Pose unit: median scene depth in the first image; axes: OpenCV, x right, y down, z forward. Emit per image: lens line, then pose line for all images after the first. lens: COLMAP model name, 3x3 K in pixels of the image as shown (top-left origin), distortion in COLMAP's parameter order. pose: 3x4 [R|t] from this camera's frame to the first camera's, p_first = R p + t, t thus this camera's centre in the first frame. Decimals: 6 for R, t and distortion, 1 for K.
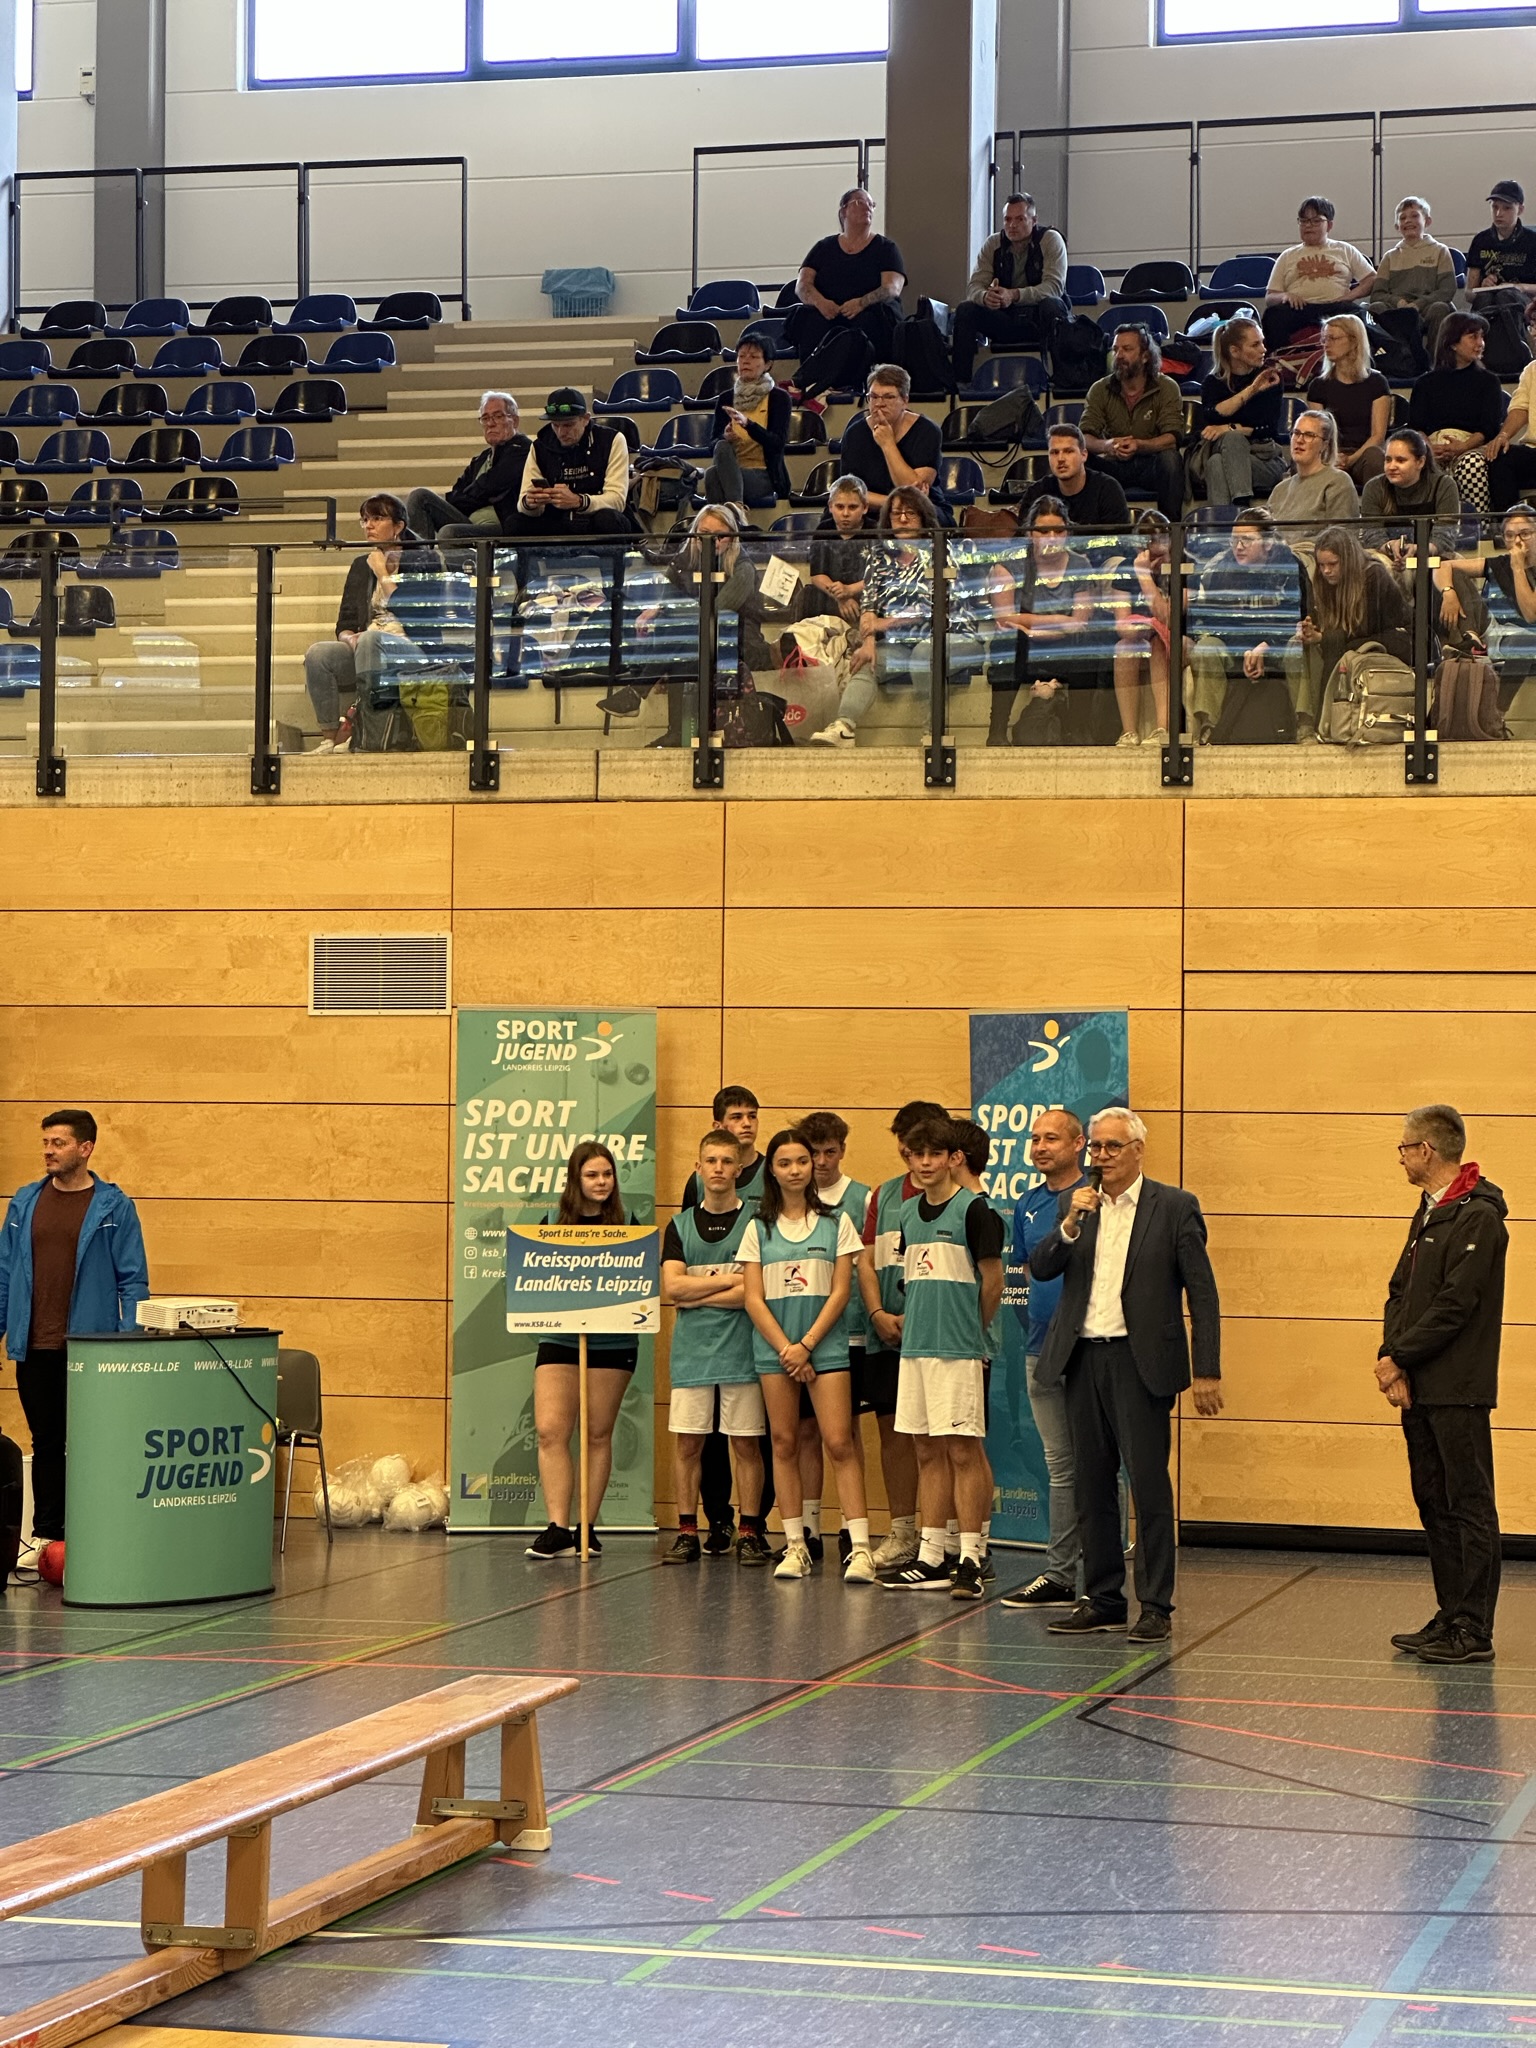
lens RADIAL K [[4549.9, 0, 803.5], [0, 4549.9, 1026.7], [0, 0, 1]] dist [-0.297555, 7.339082]
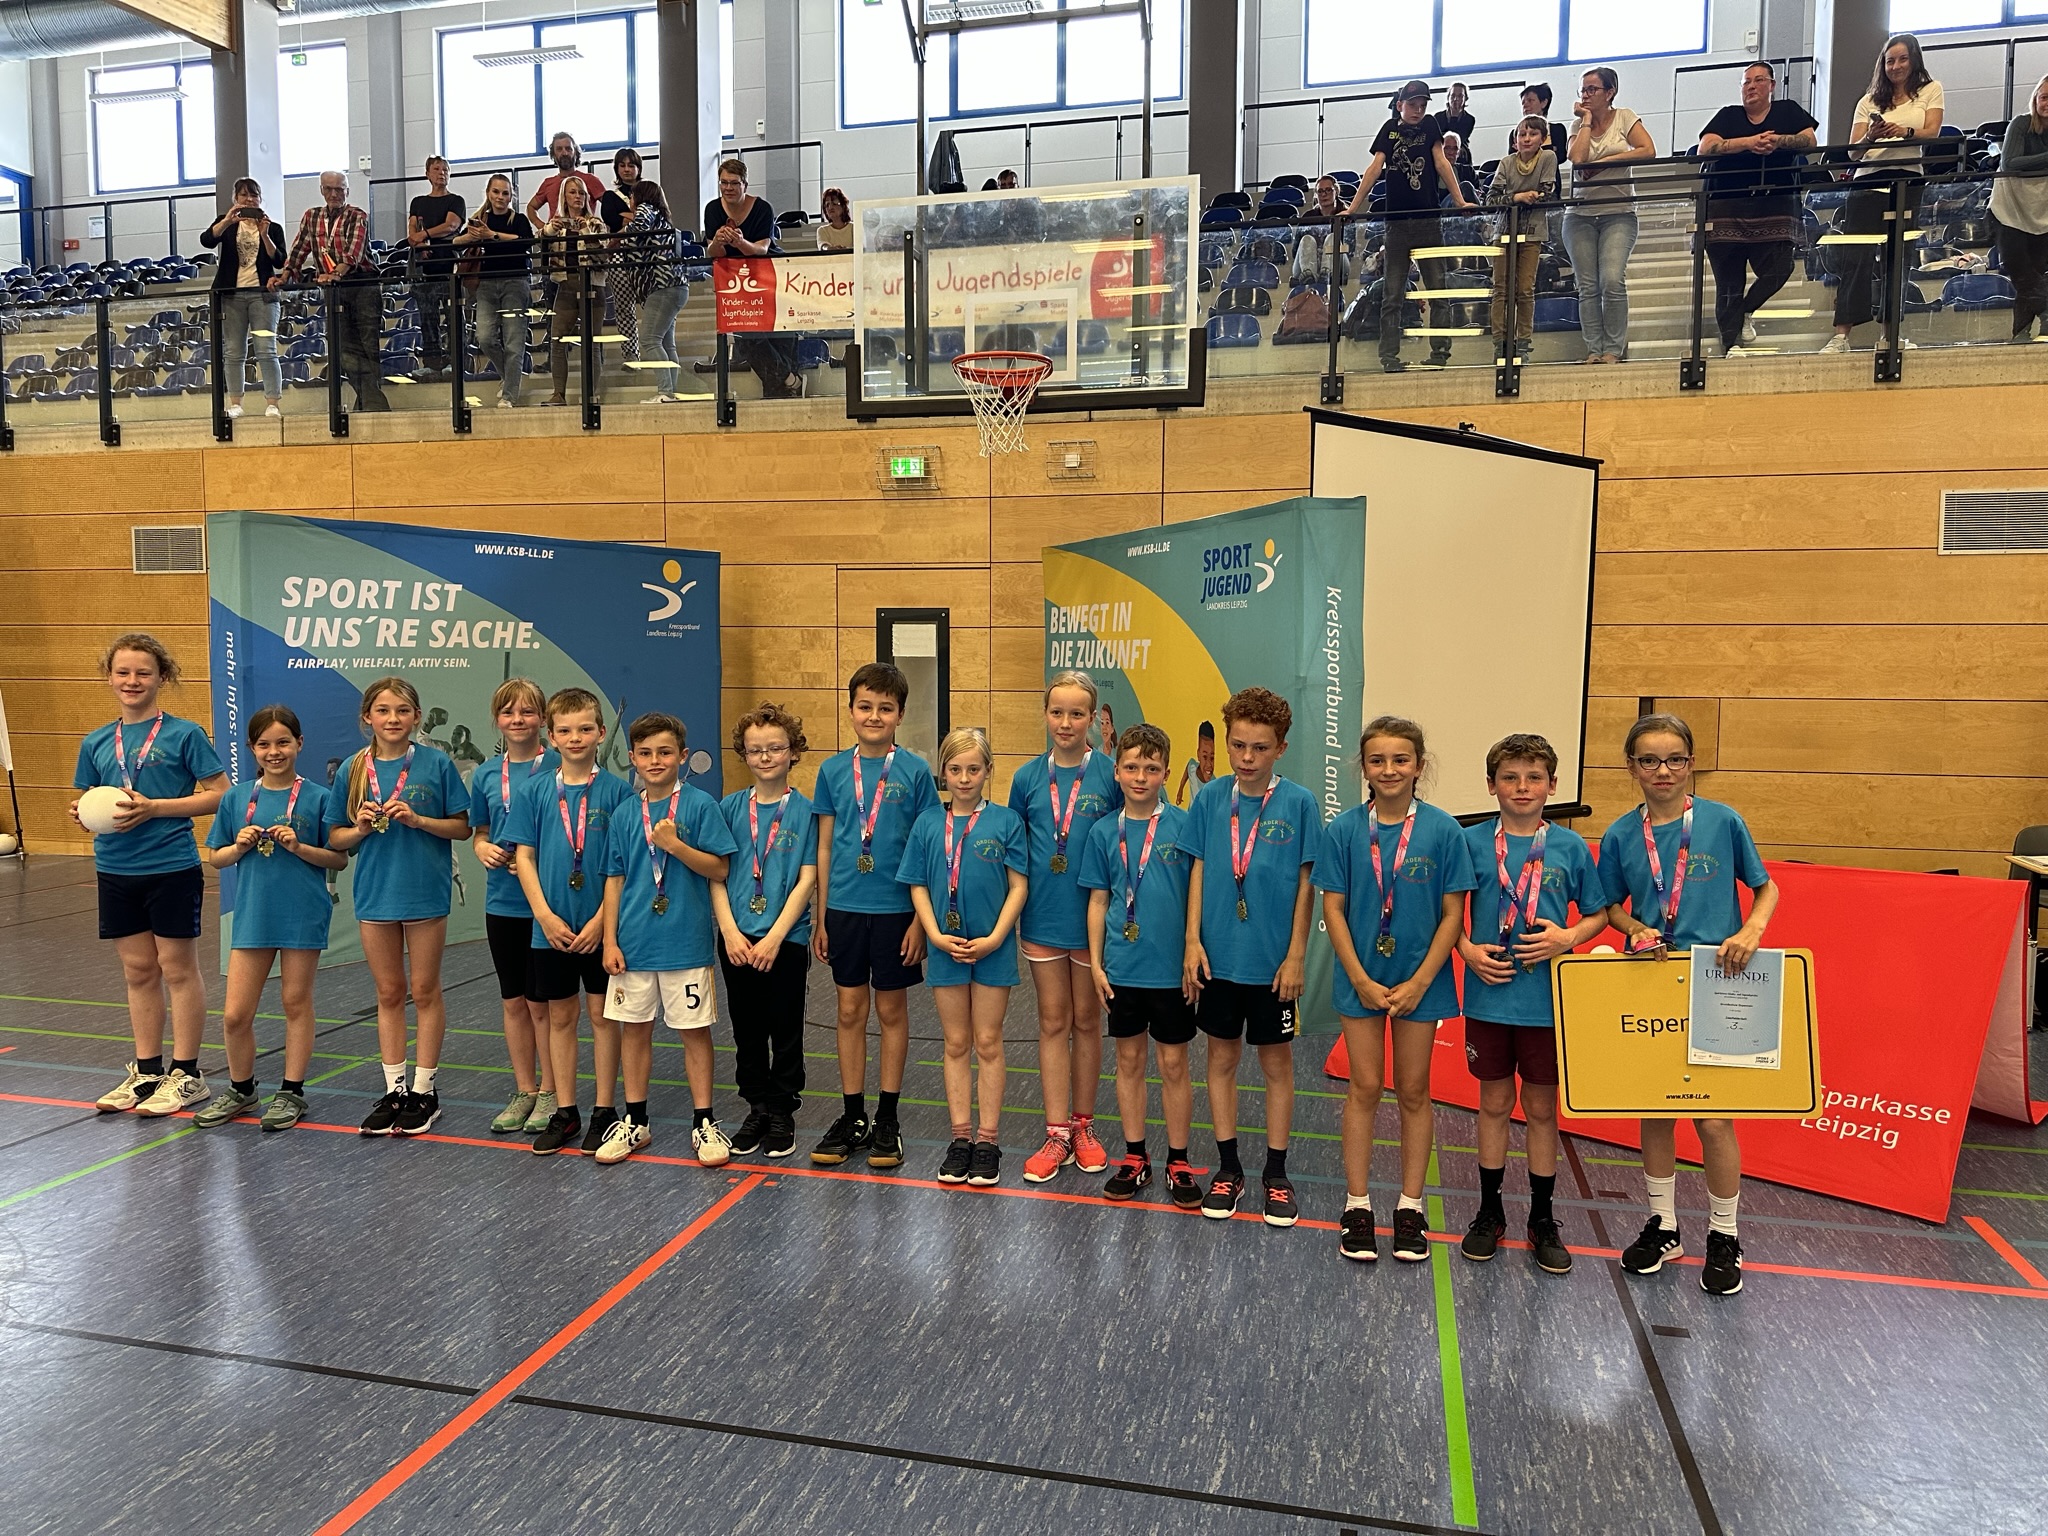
lens RADIAL K [[1461.2, 0, 1010.4], [0, 1461.2, 762.2], [0, 0, 1]] dist [0.018796, -0.020807]
pose [[0.999965, -0.008282, 0.000884, -0.382664], [0.008153, 0.995006, 0.099482, 0.012715], [-0.001704, -0.099471, 0.995039, 0.603568]]
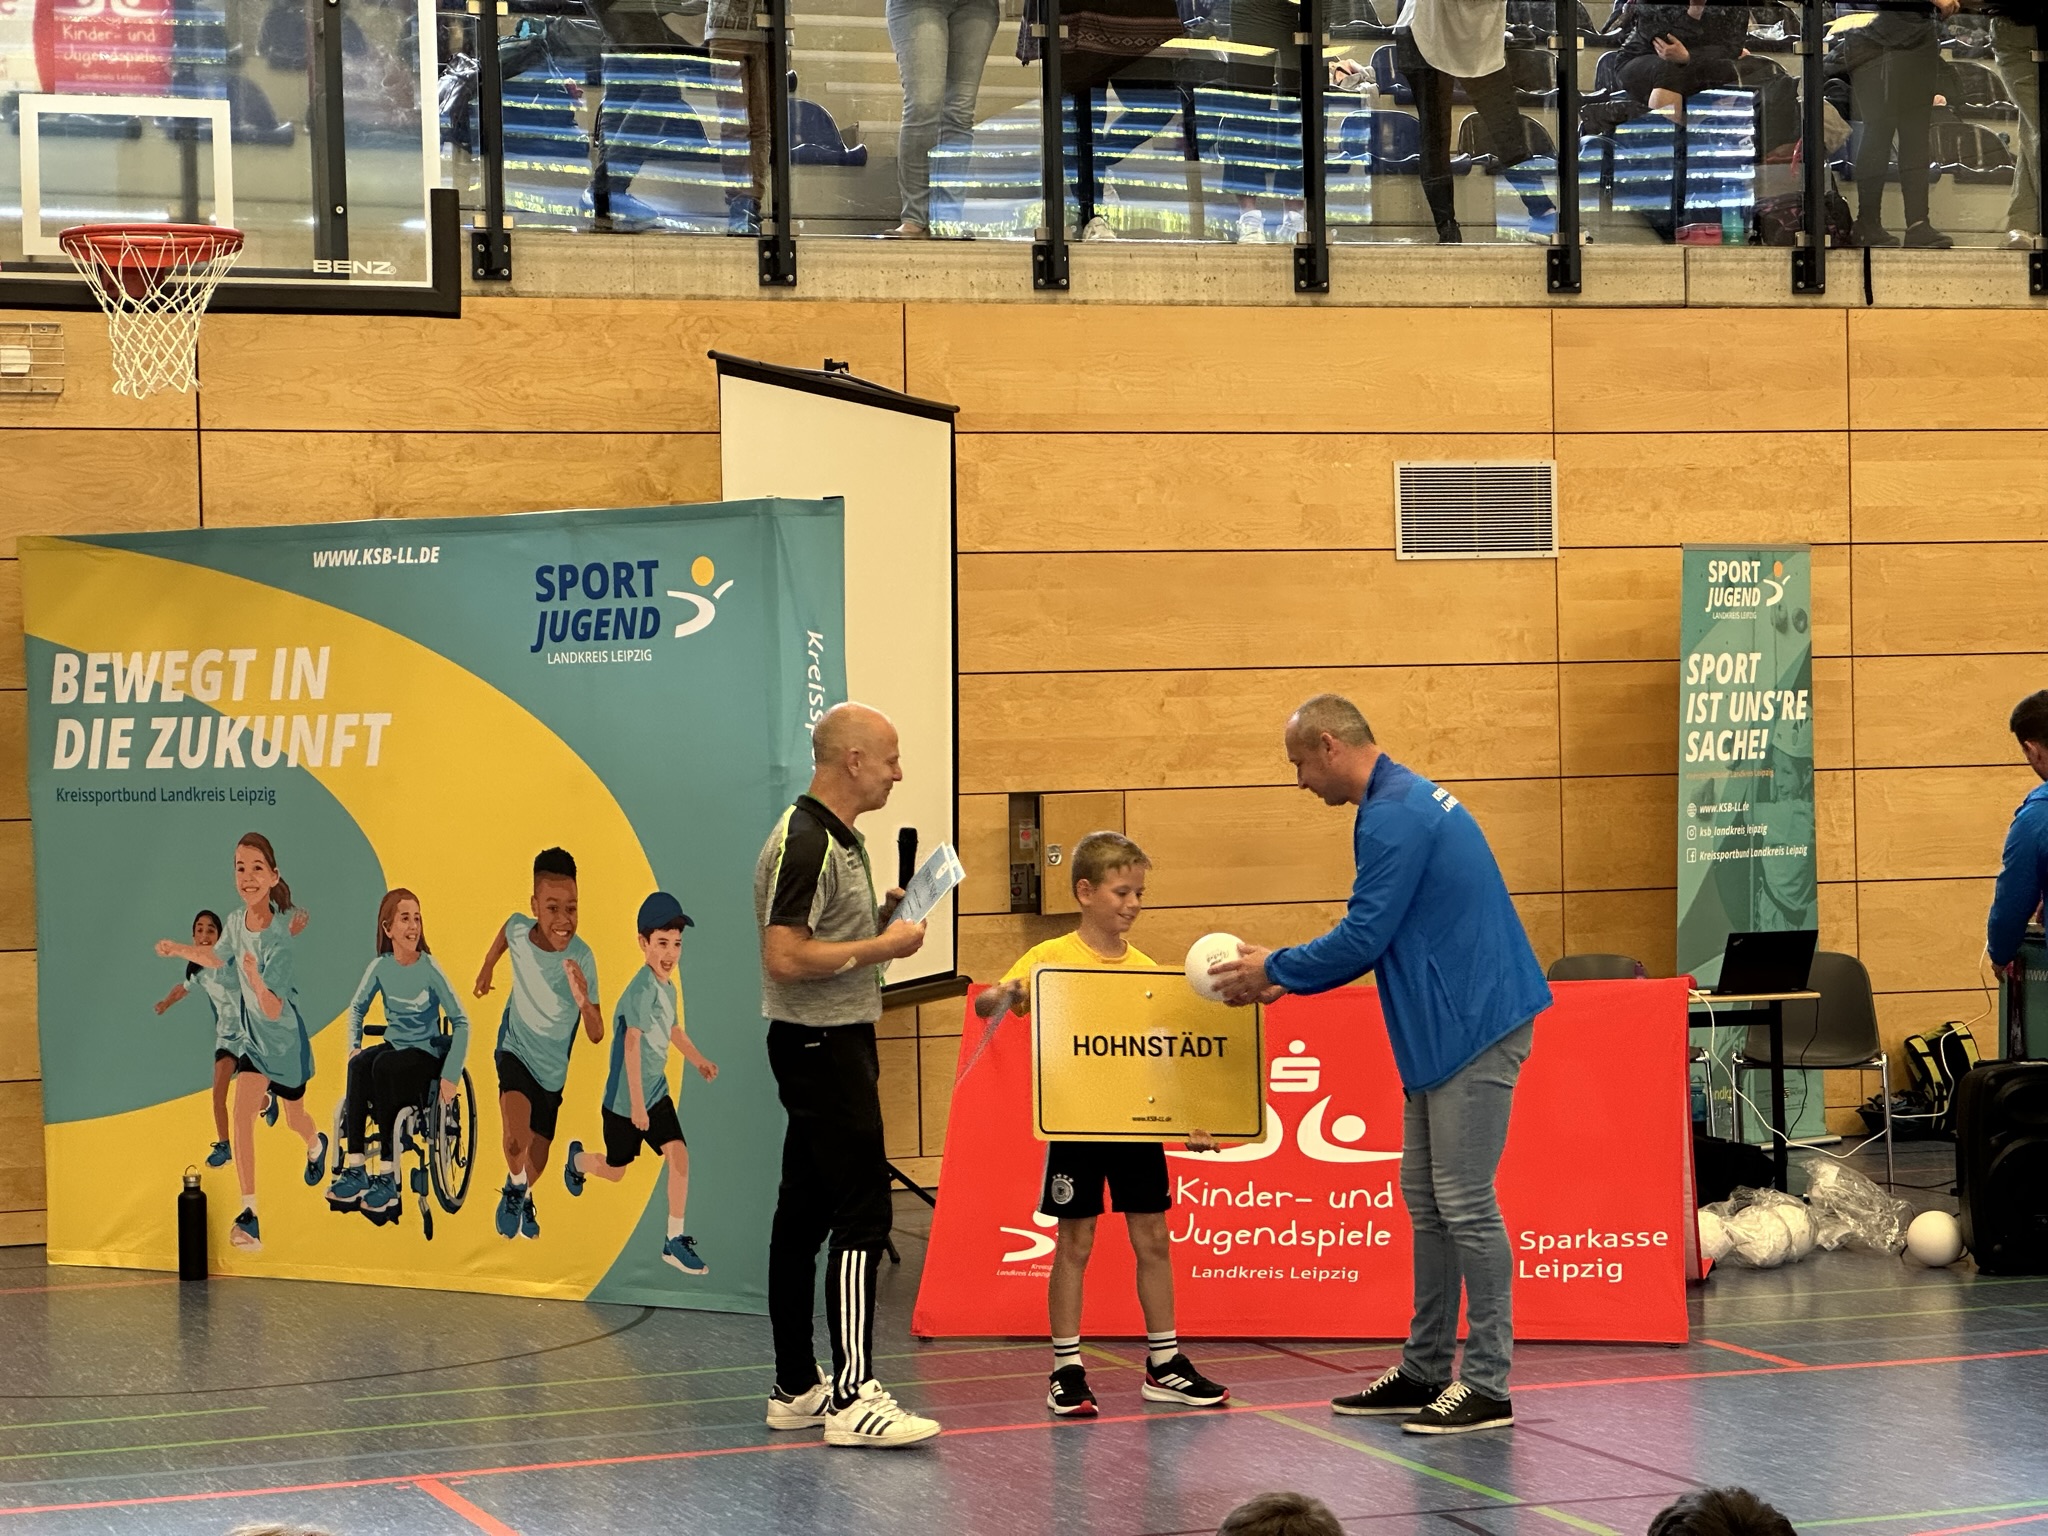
lens RADIAL K [[4558.1, 0, 976.1], [0, 4558.1, 769.2], [0, 0, 1]] dist [-0.013977, 2.839515]
pose [[0.828727, -0.036301, 0.558475, -0.662256], [0.016017, 0.999024, 0.041170, 0.000194], [-0.559424, -0.025173, 0.828499, 0.360580]]
